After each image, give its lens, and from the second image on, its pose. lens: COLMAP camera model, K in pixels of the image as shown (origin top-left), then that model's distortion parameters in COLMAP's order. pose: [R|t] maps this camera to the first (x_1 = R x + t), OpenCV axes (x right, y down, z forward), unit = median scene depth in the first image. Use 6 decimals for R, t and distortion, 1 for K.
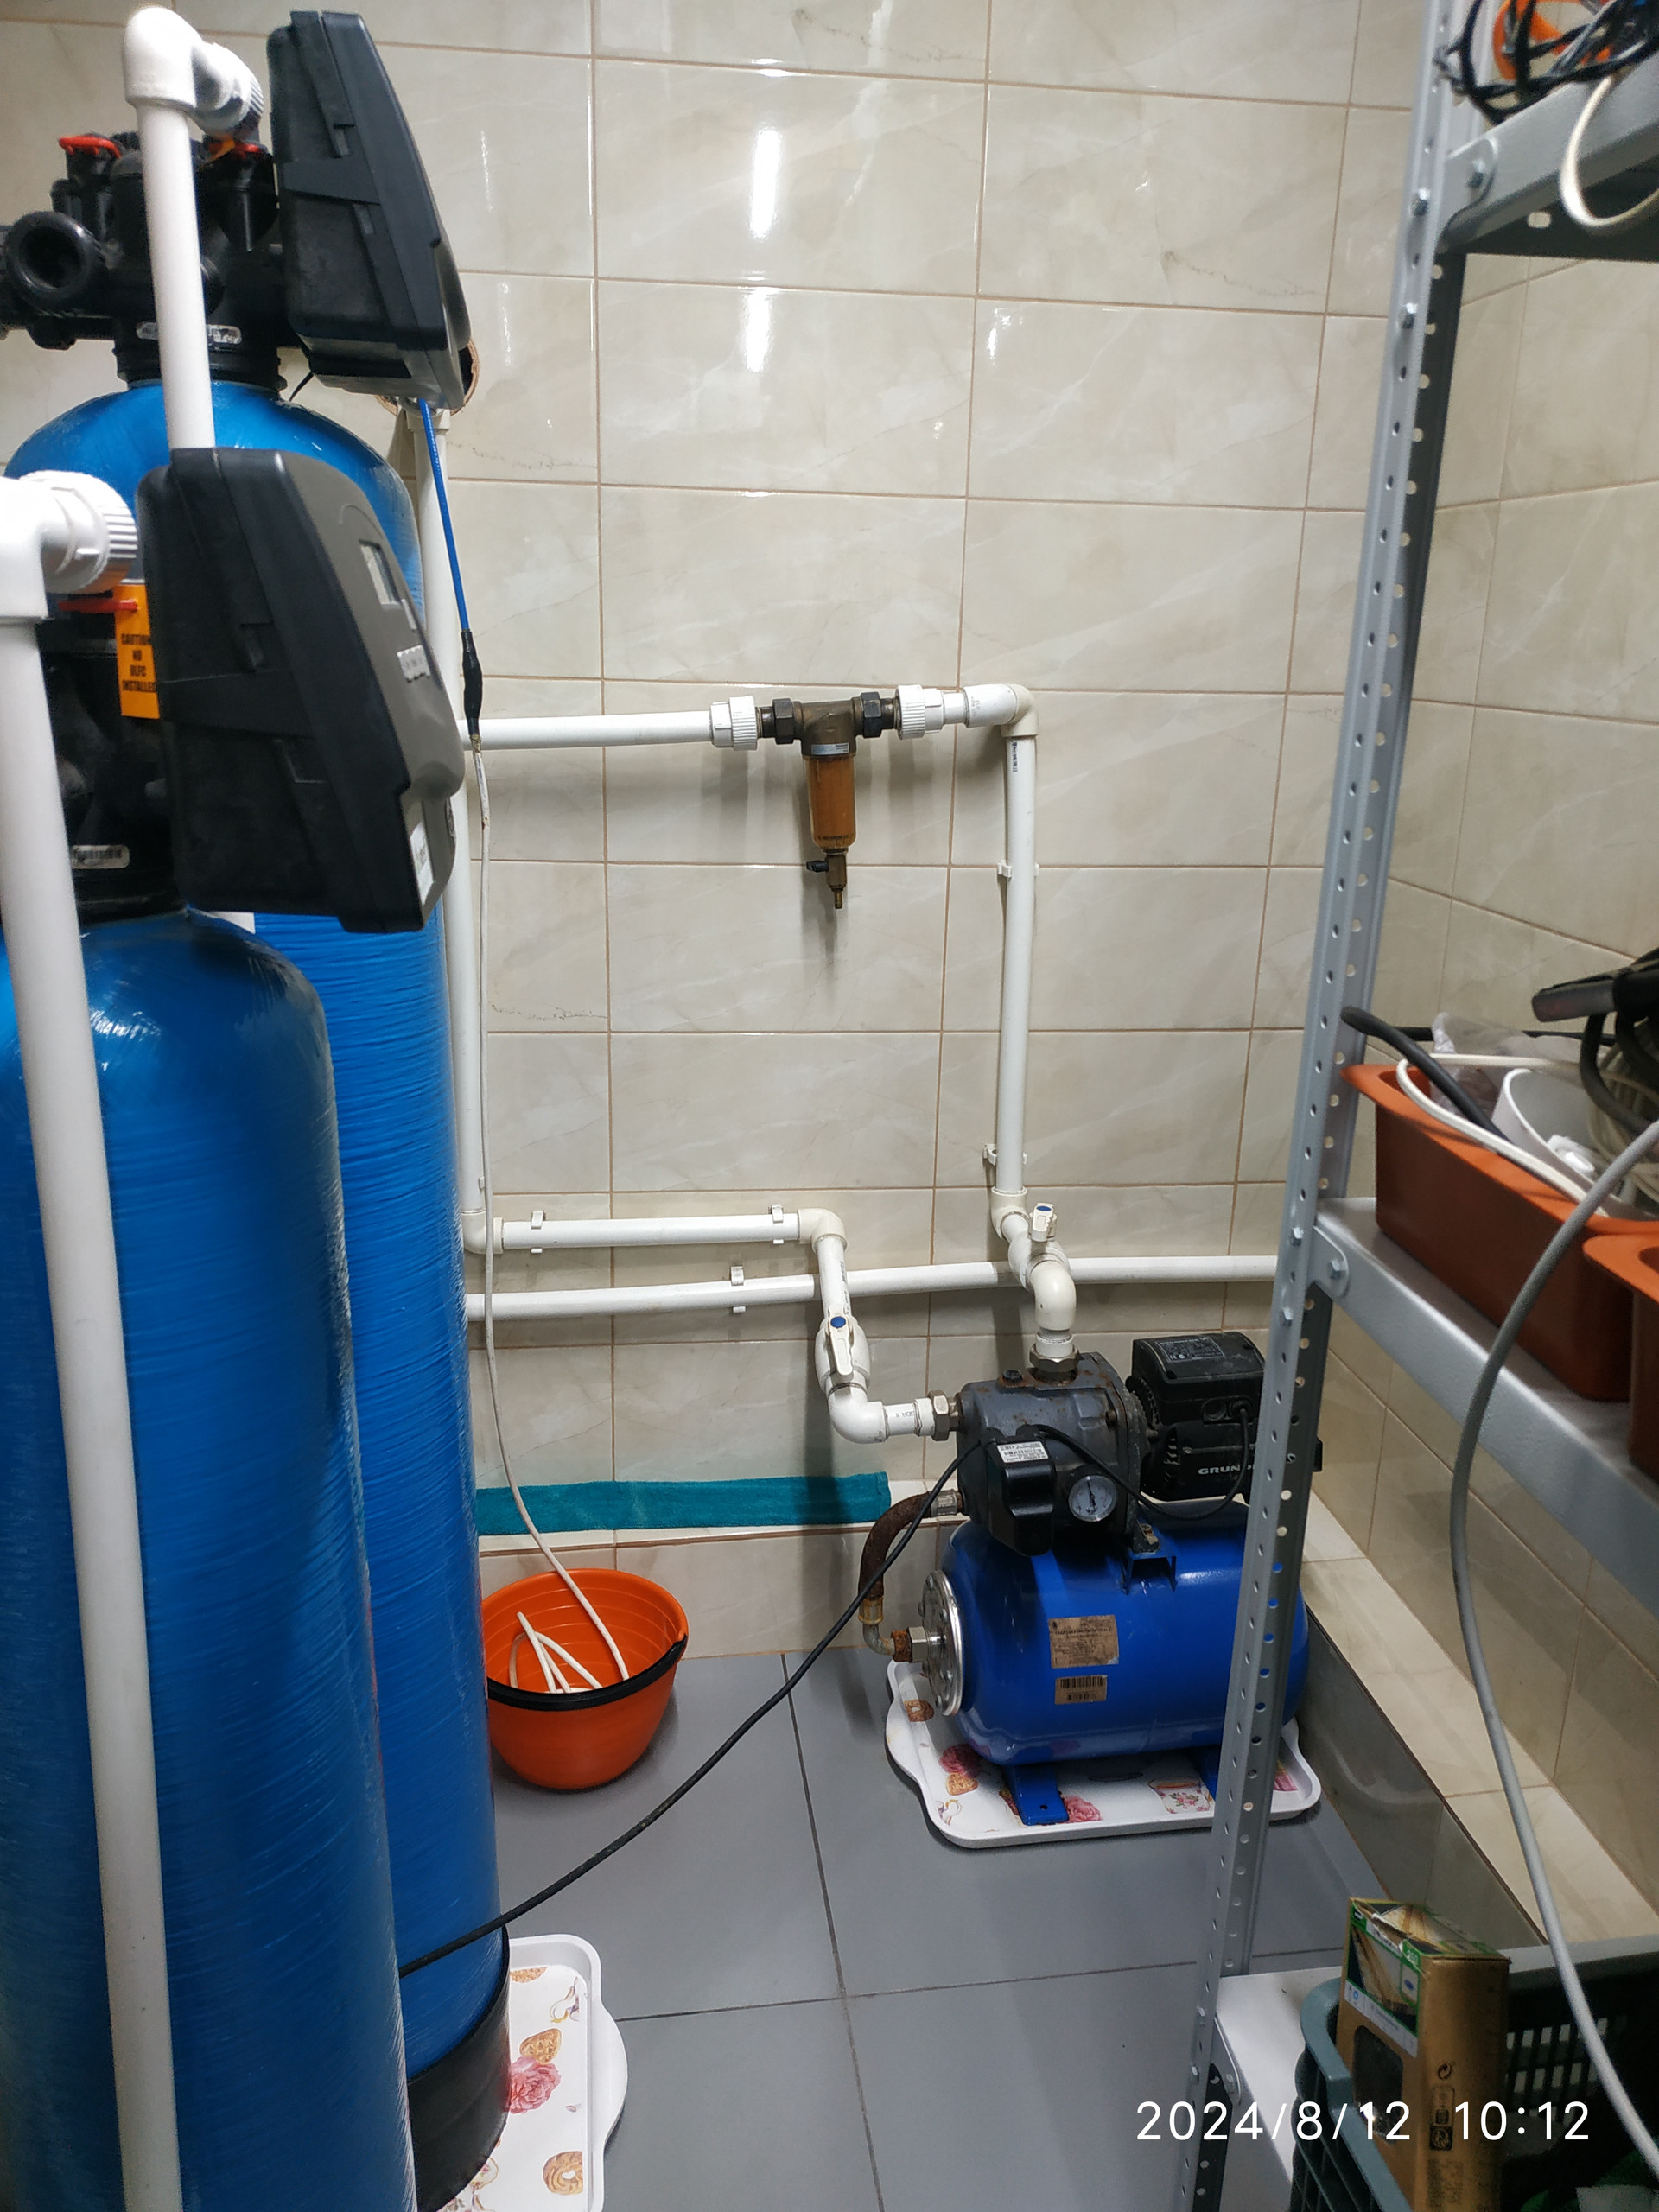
lens RADIAL K [[1602.6, 0, 830.6], [0, 1602.6, 1102.6], [0, 0, 1]] dist [0.019583, -0.030965]
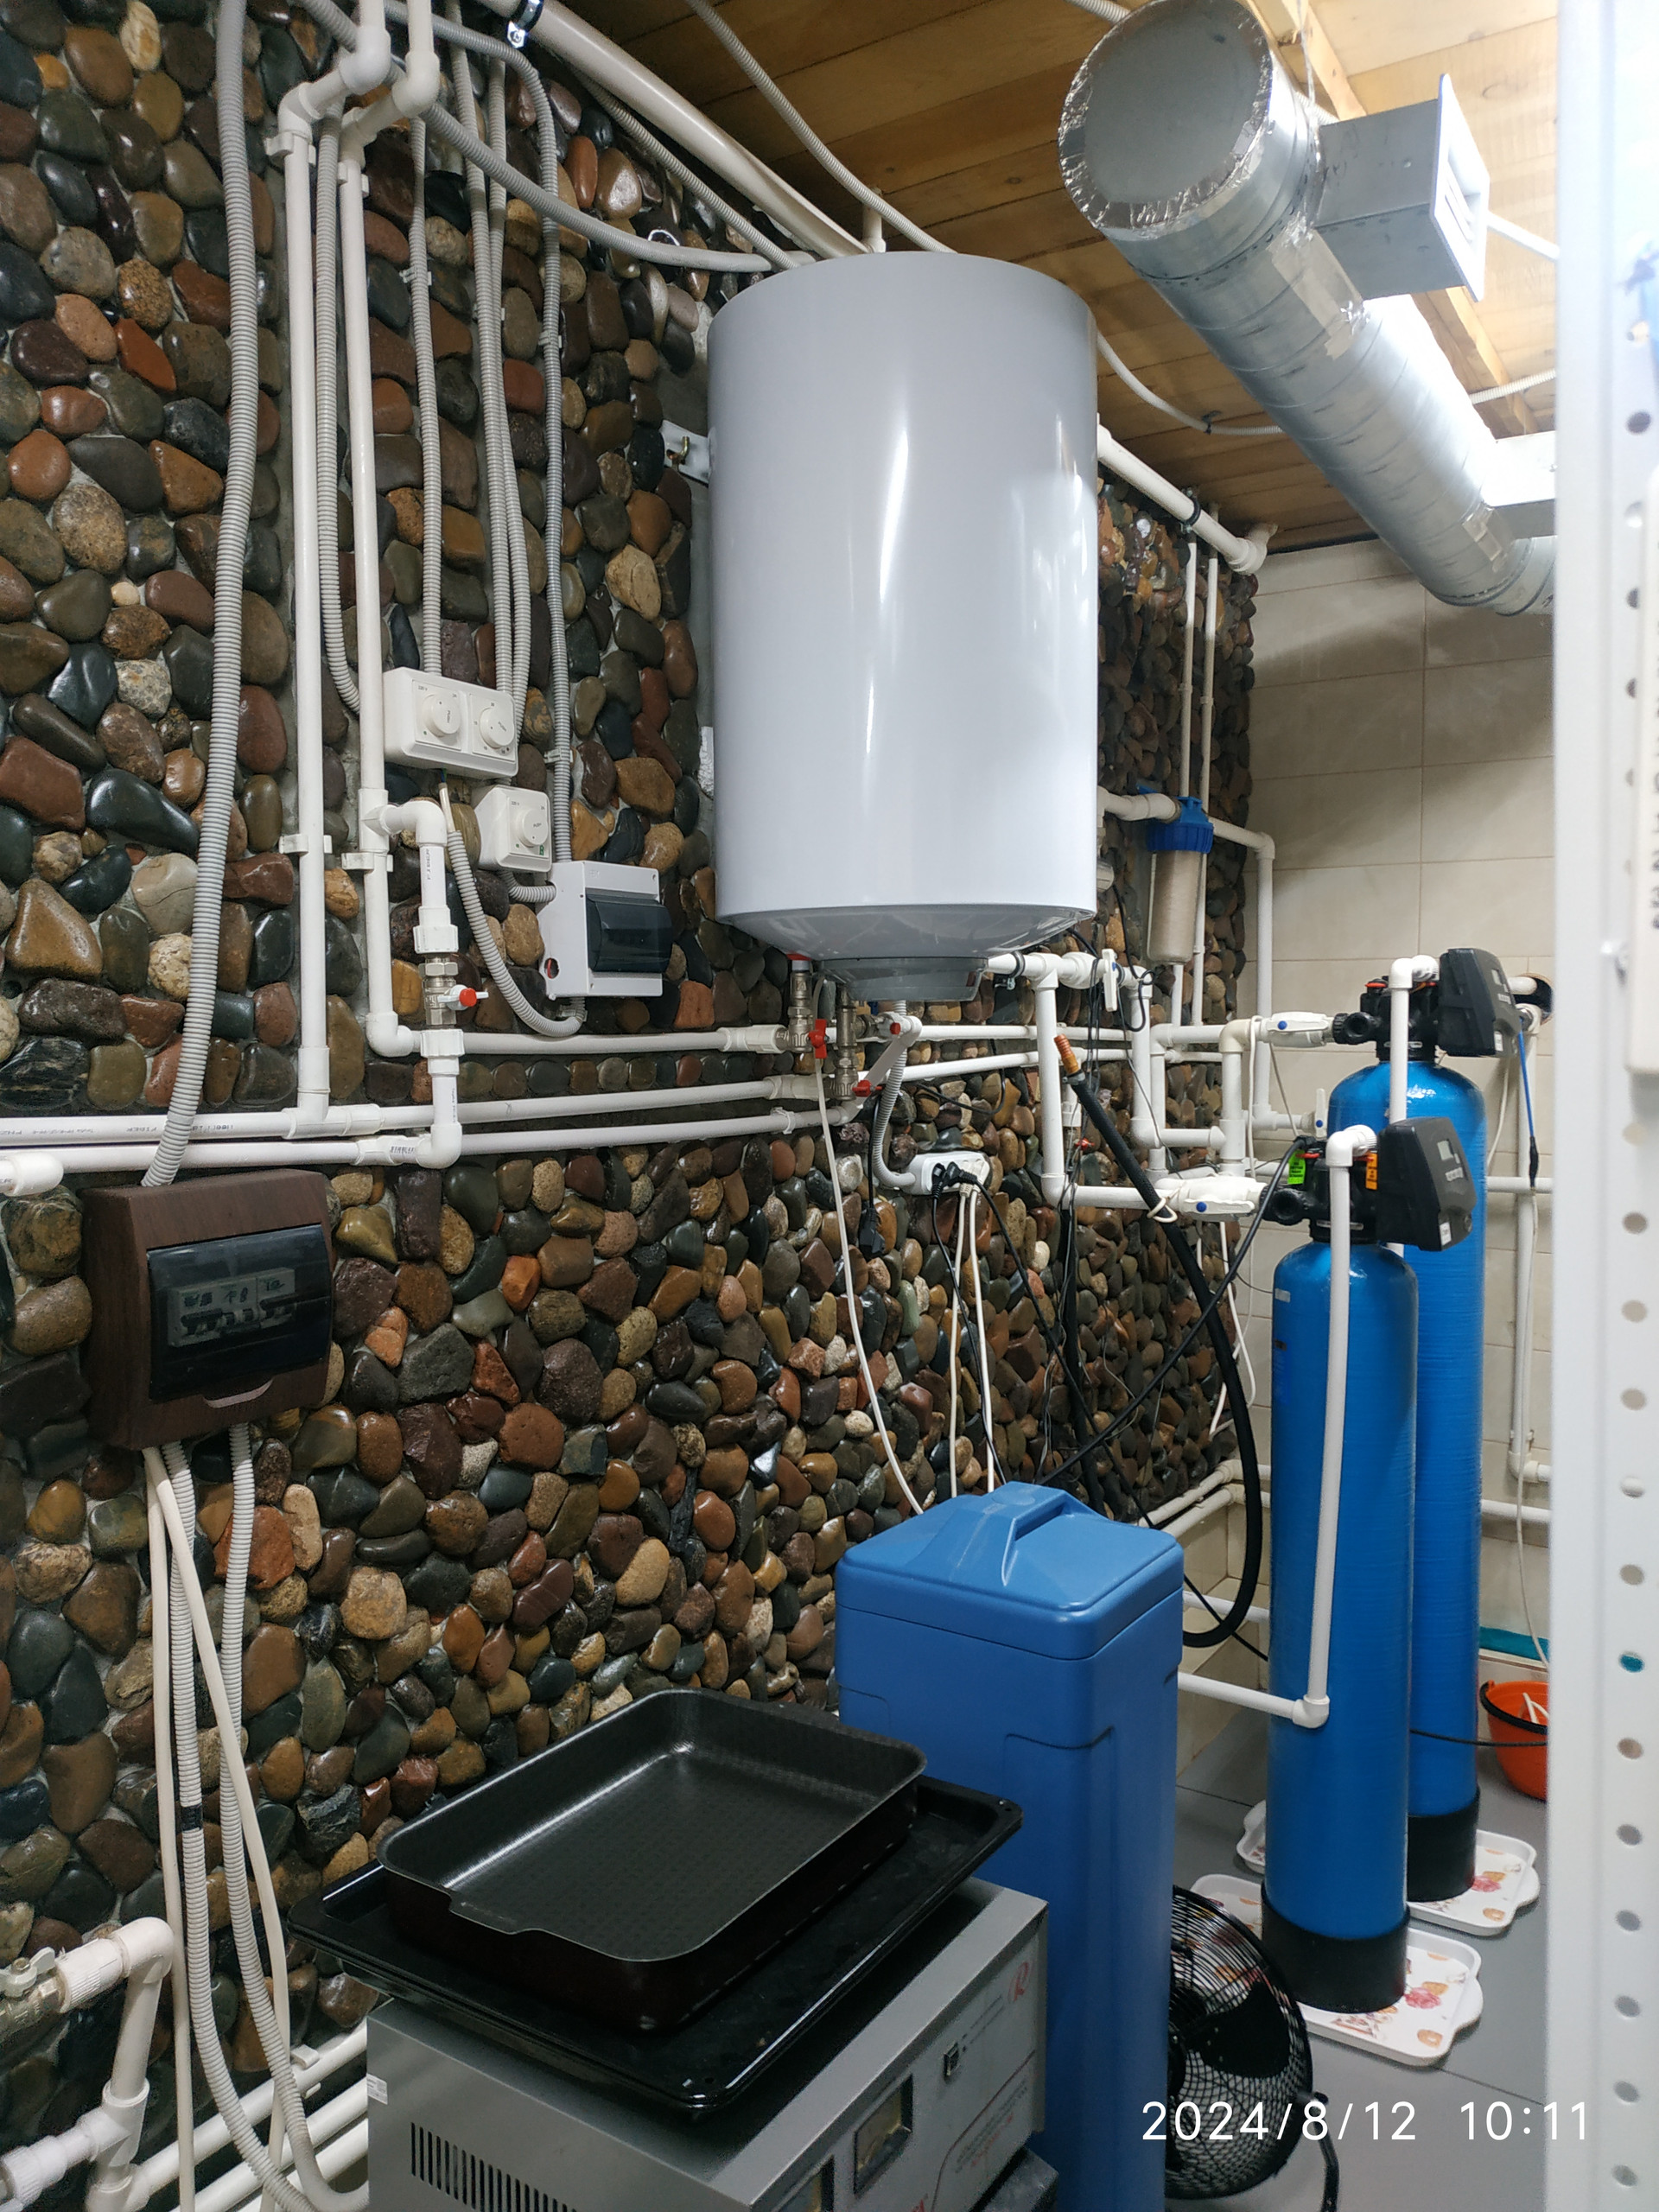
lens RADIAL K [[1602.6, 0, 823.5], [0, 1602.6, 1100.2], [0, 0, 1]] dist [0.019583, -0.030965]
pose [[0.754311, 0.008708, -0.656459, 0.686958], [-0.172590, 0.967372, -0.185484, 0.304919], [0.633425, 0.253211, 0.731203, -1.681267]]
